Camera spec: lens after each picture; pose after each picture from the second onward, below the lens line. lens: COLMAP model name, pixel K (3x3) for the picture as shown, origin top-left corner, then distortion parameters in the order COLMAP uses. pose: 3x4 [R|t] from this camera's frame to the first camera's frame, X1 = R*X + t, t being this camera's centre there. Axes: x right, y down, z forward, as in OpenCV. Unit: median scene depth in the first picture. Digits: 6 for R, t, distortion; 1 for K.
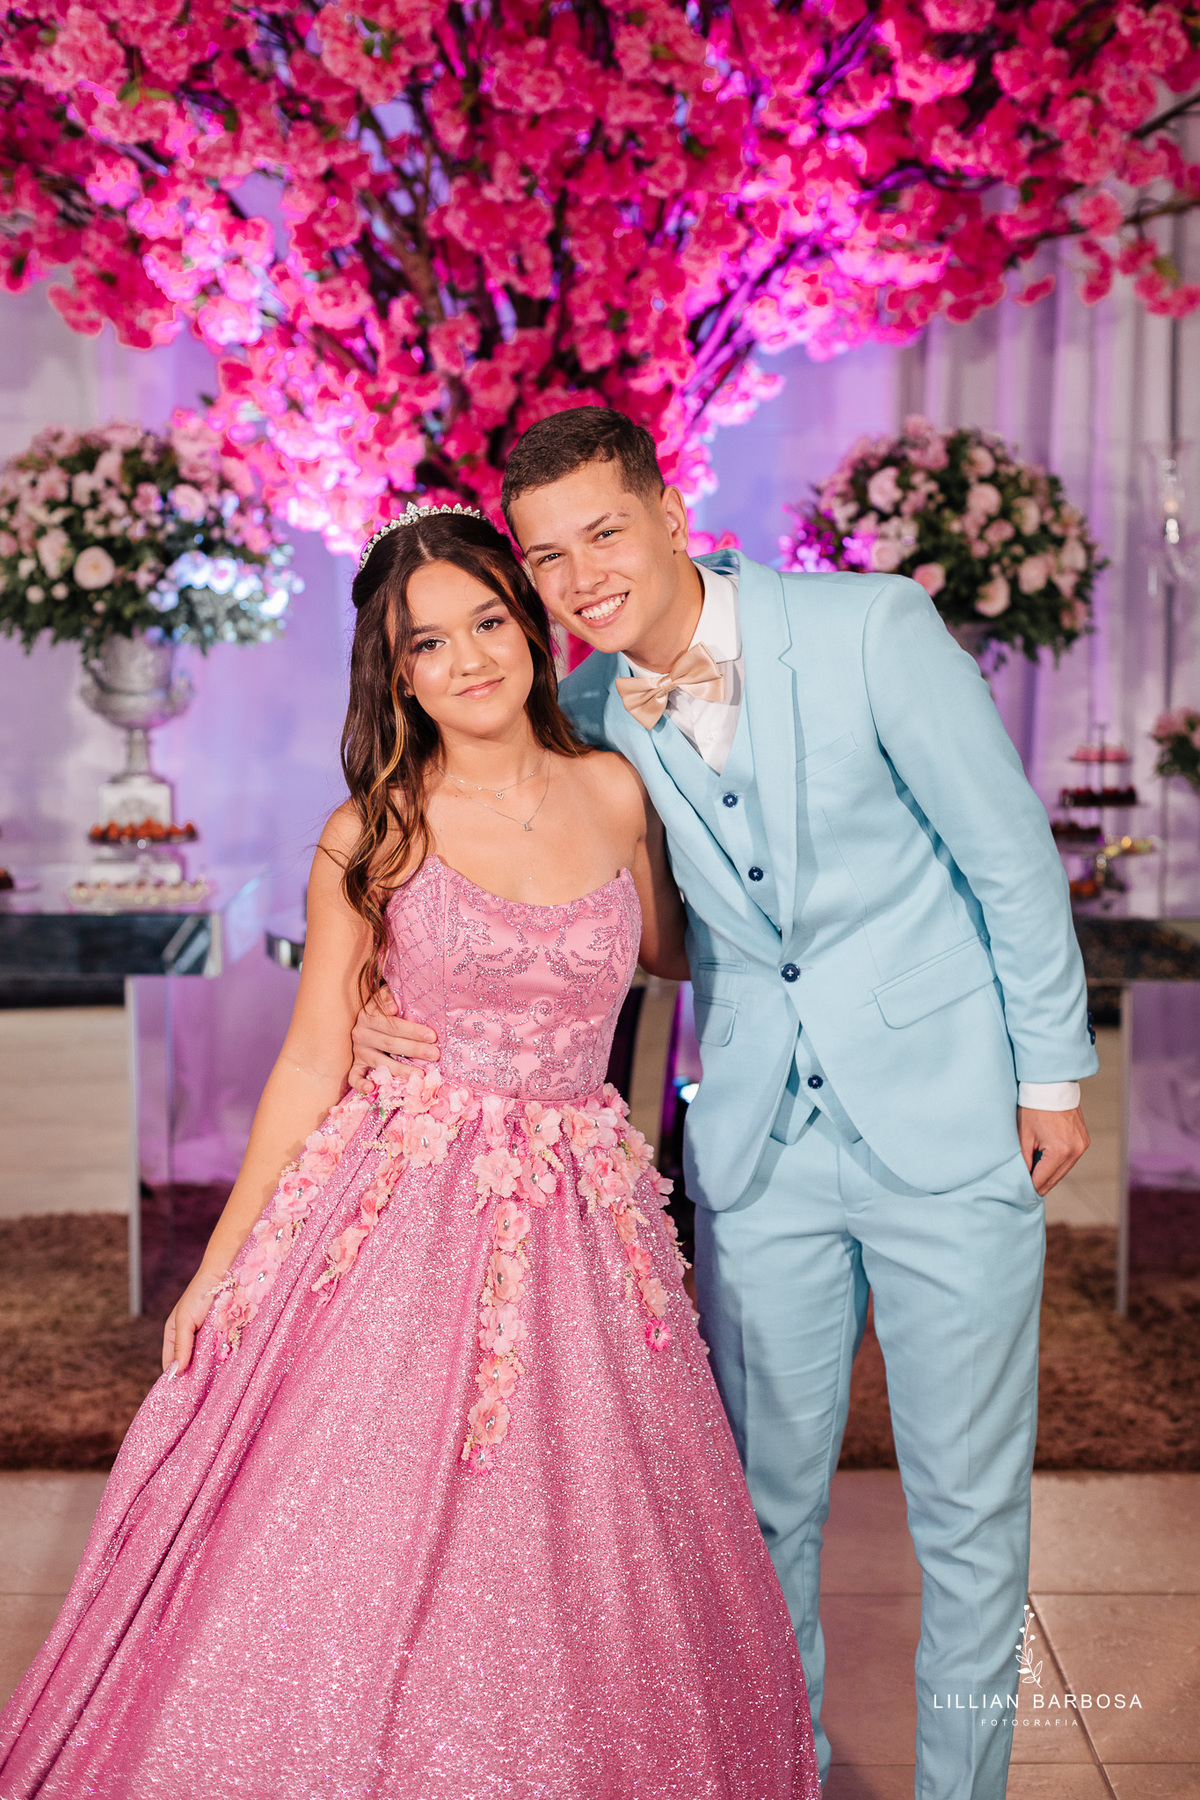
lens RADIAL K [[2675.6, 0, 612.9], [0, 2675.6, 851.6], [0, 0, 1]] dist [0.170462, -0.871758]
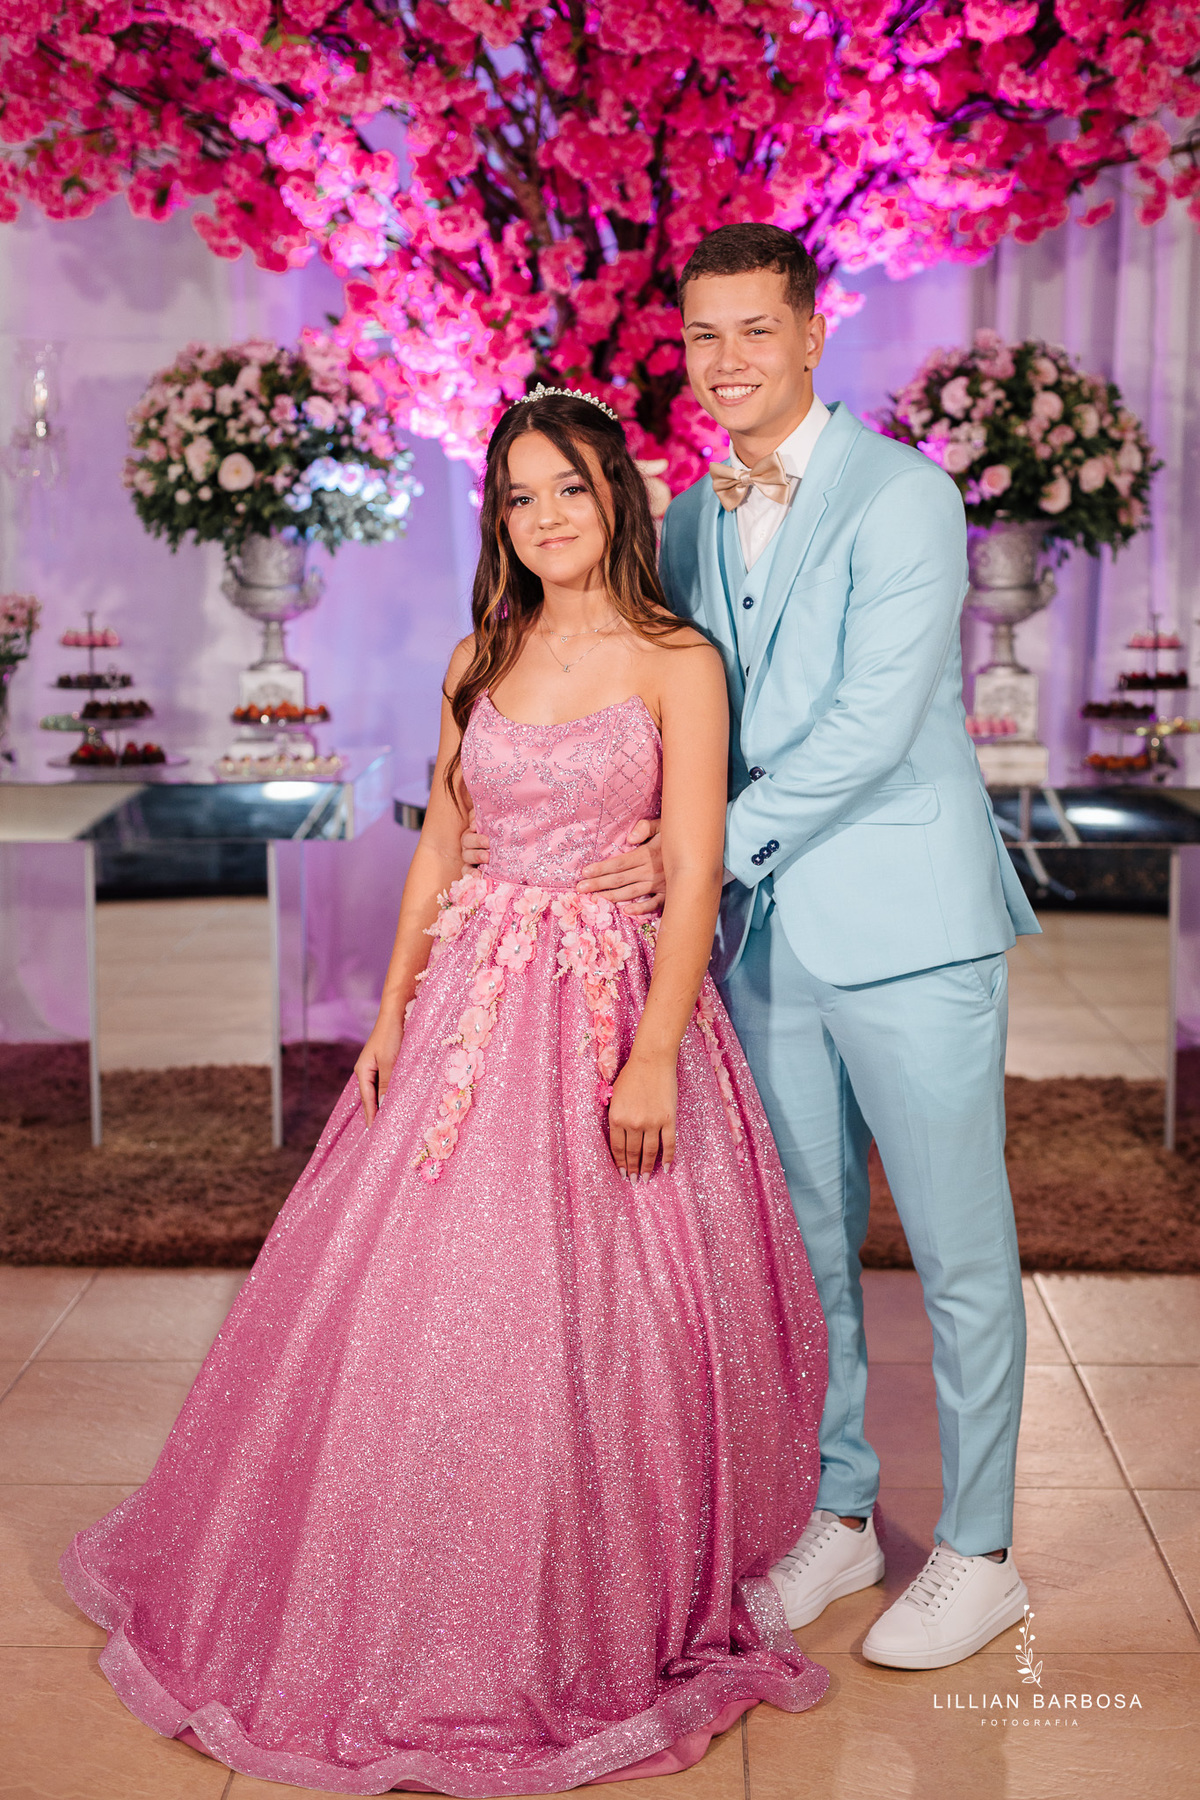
lens RADIAL K [[2660.9, 0, 633.9], [0, 2660.9, 848.7], [0, 0, 1]] dist [0.157352, -0.801802]
pose [[0.999710, 0.000151, -0.024065, -0.003545], [0.000467, 0.999671, 0.025648, 0.020676], [0.024061, -0.025652, 0.999381, -0.093907]]
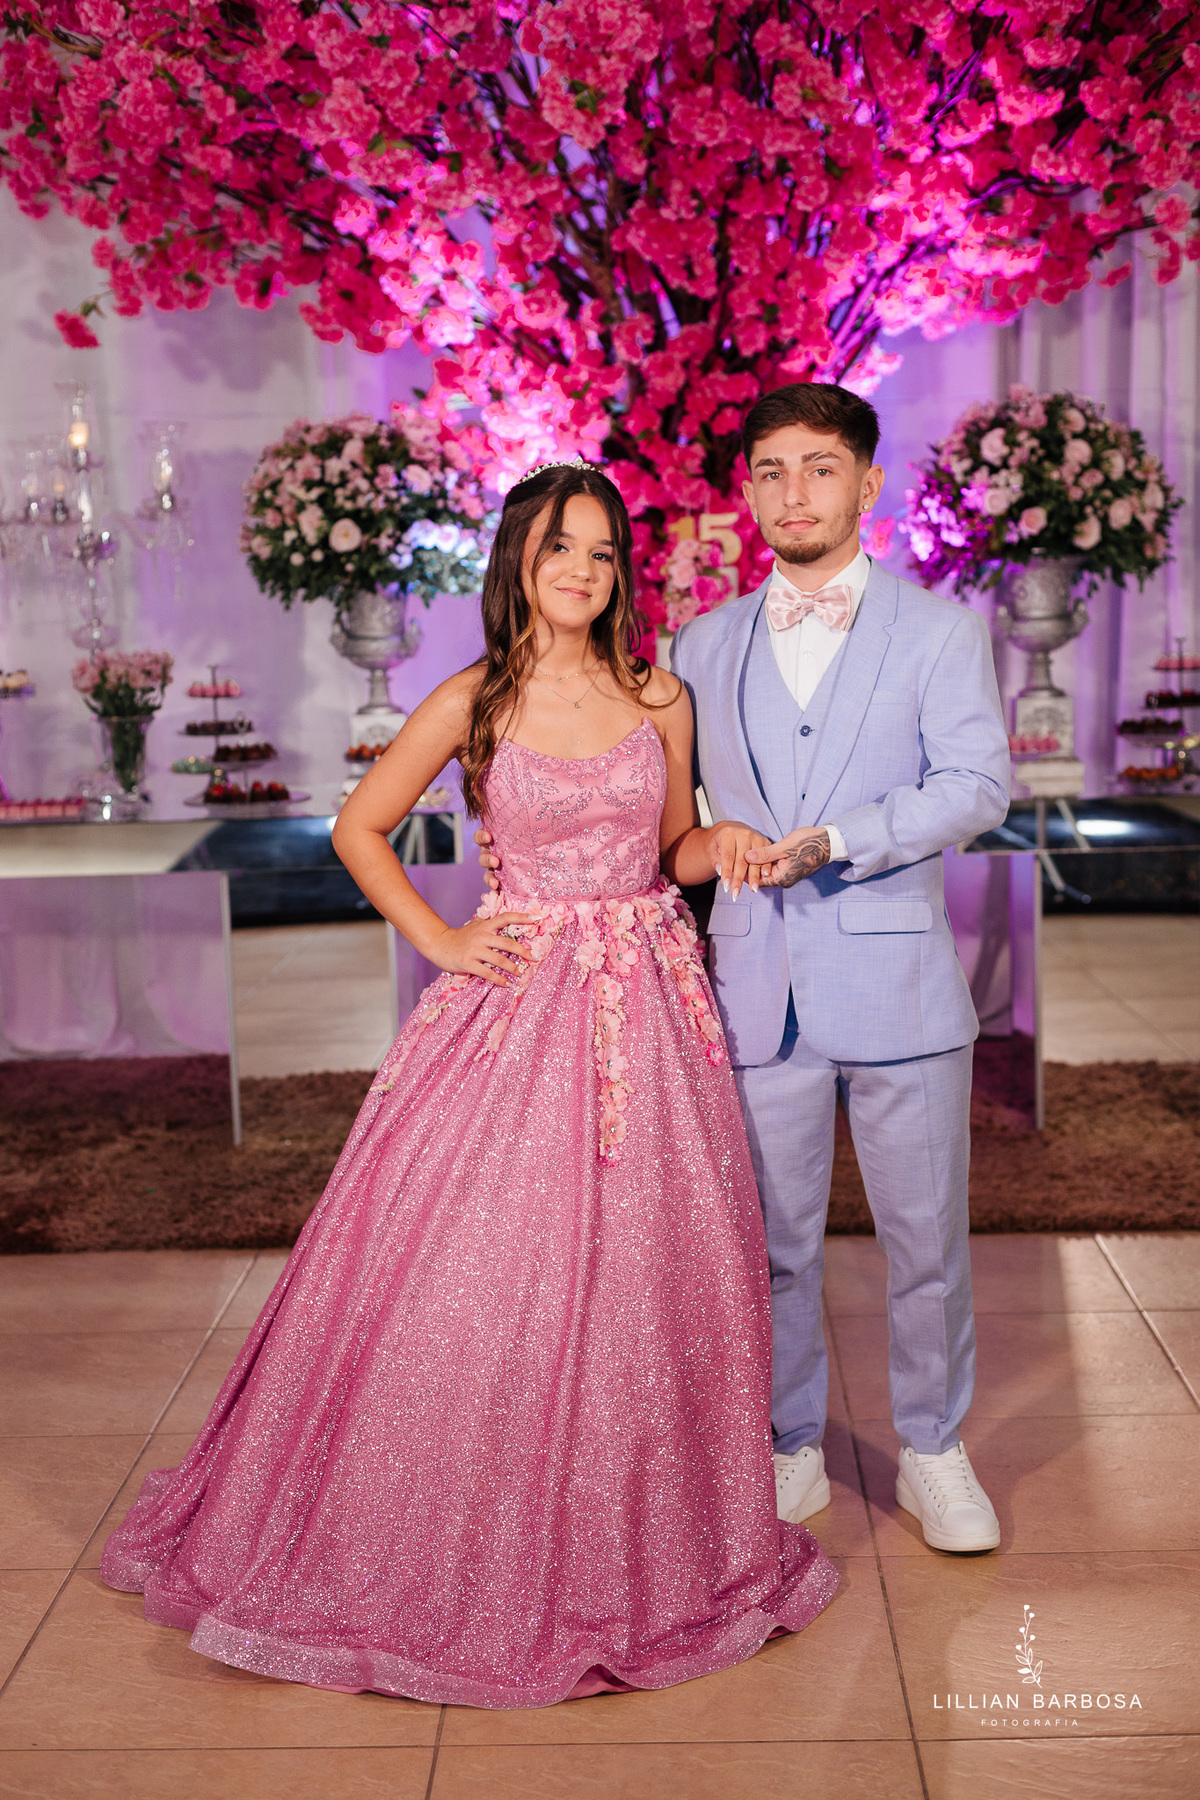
lens RADIAL K [[2513.3, 0, 593.5], [0, 2513.3, 901.4], [0, 0, 1]] dist [0.134847, -0.665174]
pose [[0.998716, -0.027545, -0.042526, -0.035737], [0.029096, 0.998918, 0.036281, 0.022349], [0.041480, -0.037472, 0.998436, -0.144963]]
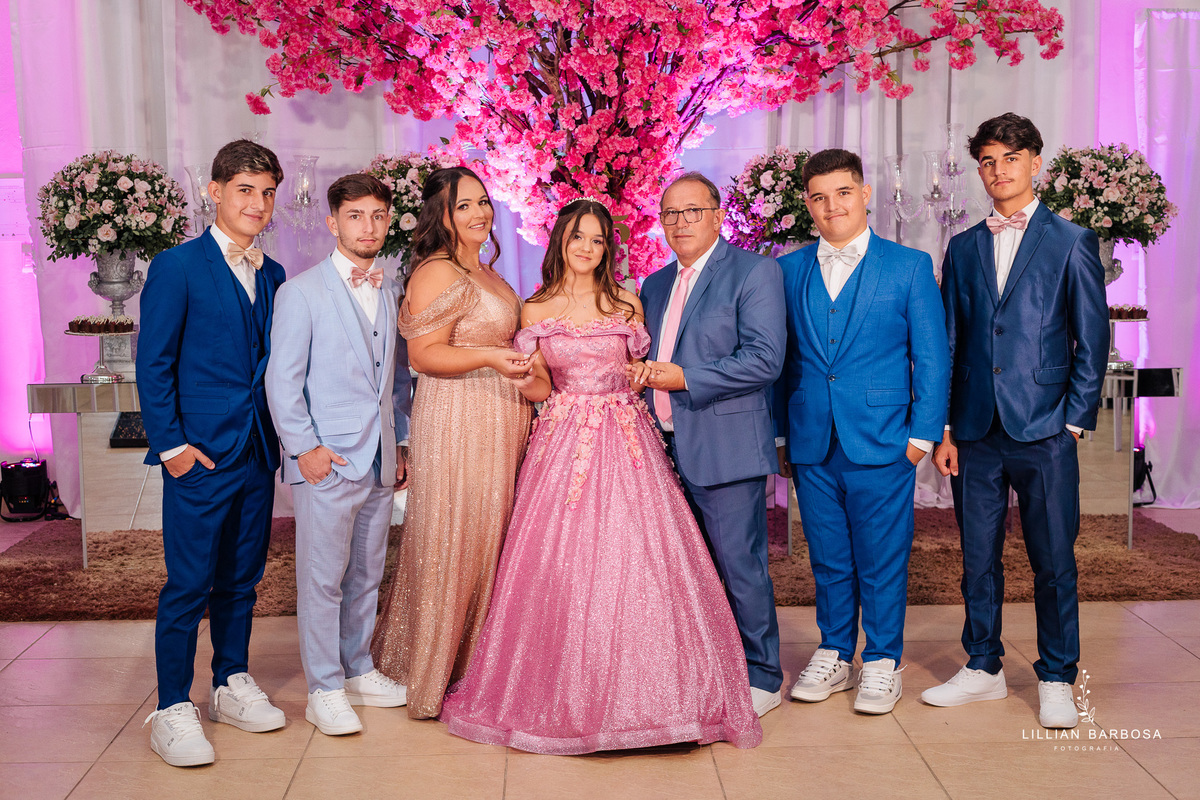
lens RADIAL K [[1658.8, 0, 600.0], [0, 1658.8, 400.0], [0, 0, 1]] dist [0.150359, -0.723680]
pose [[0.999624, -0.016736, 0.021712, -0.068155], [0.016492, 0.999799, 0.011376, 0.026798], [-0.021898, -0.011014, 0.999700, -0.357592]]
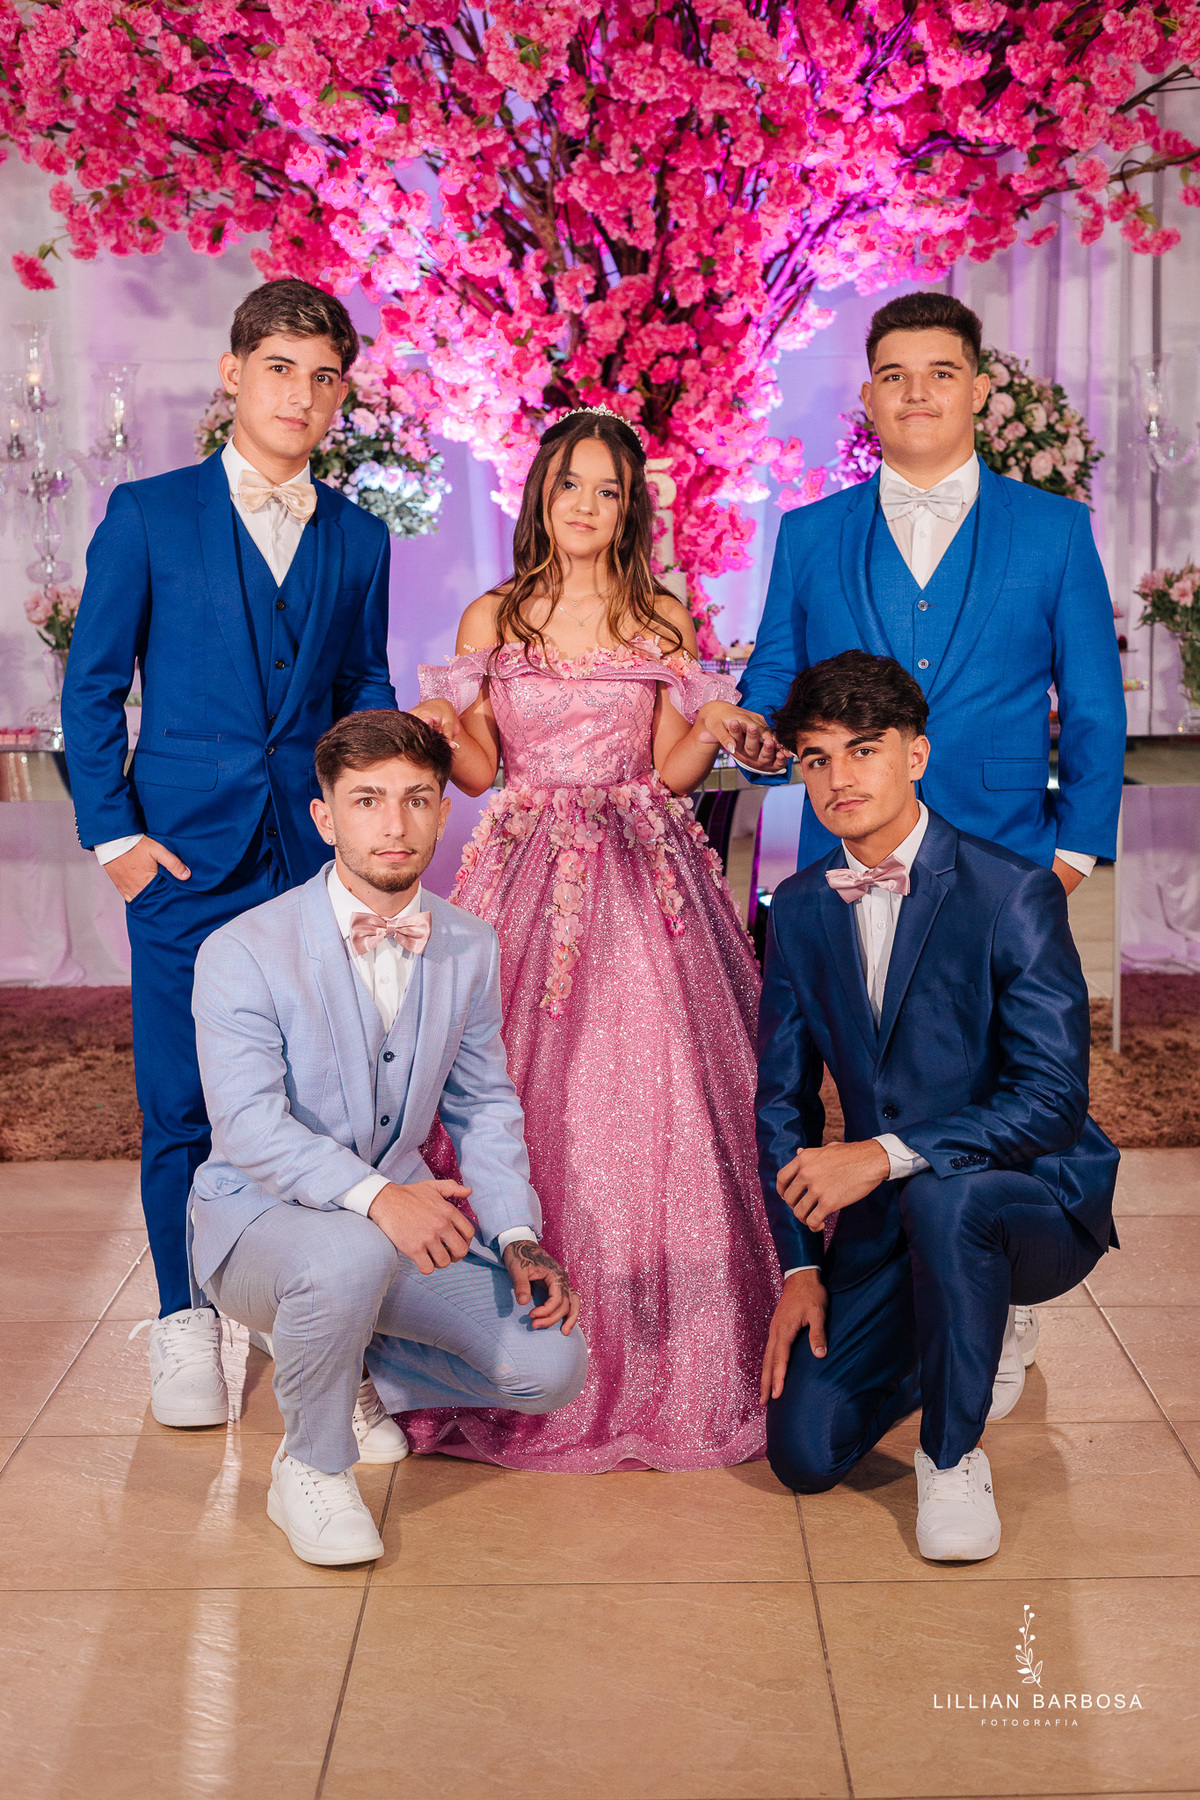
lens RADIAL K [[2513.3, 0, 593.5], [0, 2513.3, 901.4], [0, 0, 1]] dist [0.134847, -0.665174]
pose [[0.999630, -0.016448, -0.021664, -0.029763], [0.017493, 0.998649, 0.048932, 0.038280], [0.020830, -0.049293, 0.998567, -0.186373]]
